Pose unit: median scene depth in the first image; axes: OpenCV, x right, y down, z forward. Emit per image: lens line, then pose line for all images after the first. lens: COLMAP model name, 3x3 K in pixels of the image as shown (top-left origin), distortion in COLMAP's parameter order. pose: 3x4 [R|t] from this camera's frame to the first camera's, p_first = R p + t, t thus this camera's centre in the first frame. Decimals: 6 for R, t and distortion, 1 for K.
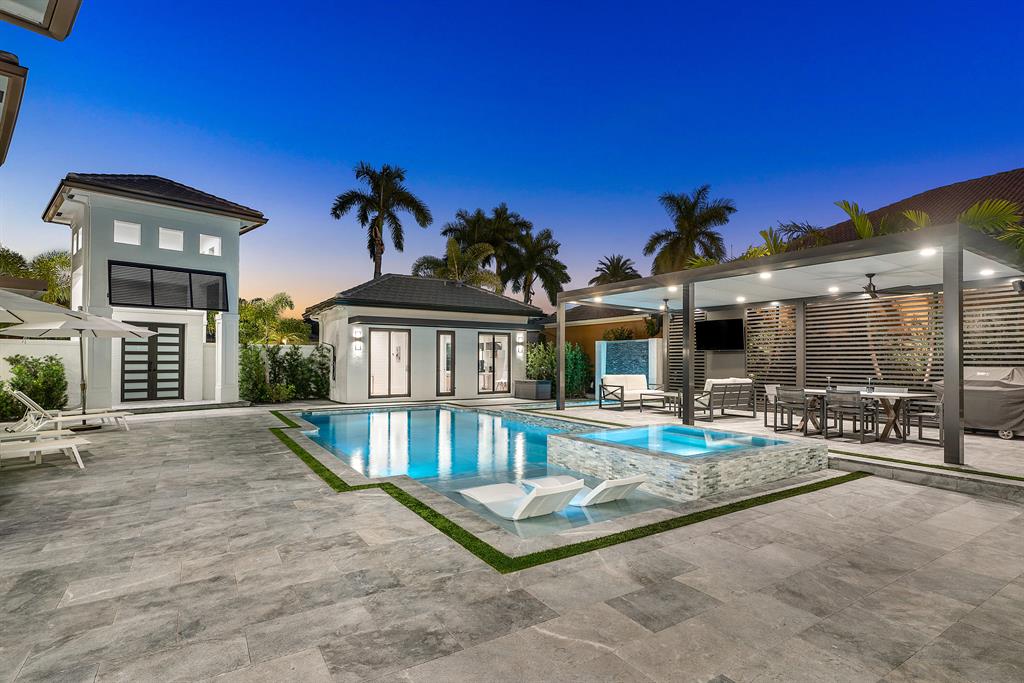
lens RADIAL K [[497.1, 0, 511.9], [0, 497.1, 356.8], [0, 0, 1]] dist [0.000732, 0.000041]
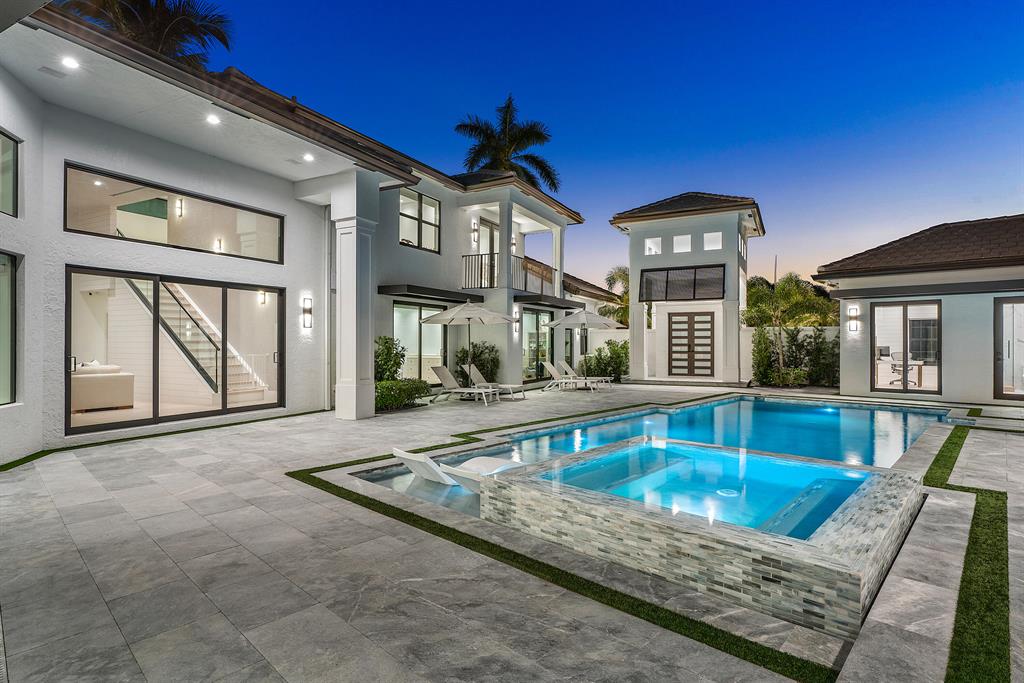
lens RADIAL K [[485.2, 0, 495.0], [0, 485.2, 338.1], [0, 0, 1]] dist [-0.016025, -0.000040]
pose [[0.274330, -0.009320, -0.961591, 0.291214], [0.005037, 0.999953, -0.008255, 0.001846], [0.961623, -0.002579, 0.274364, 0.211684]]
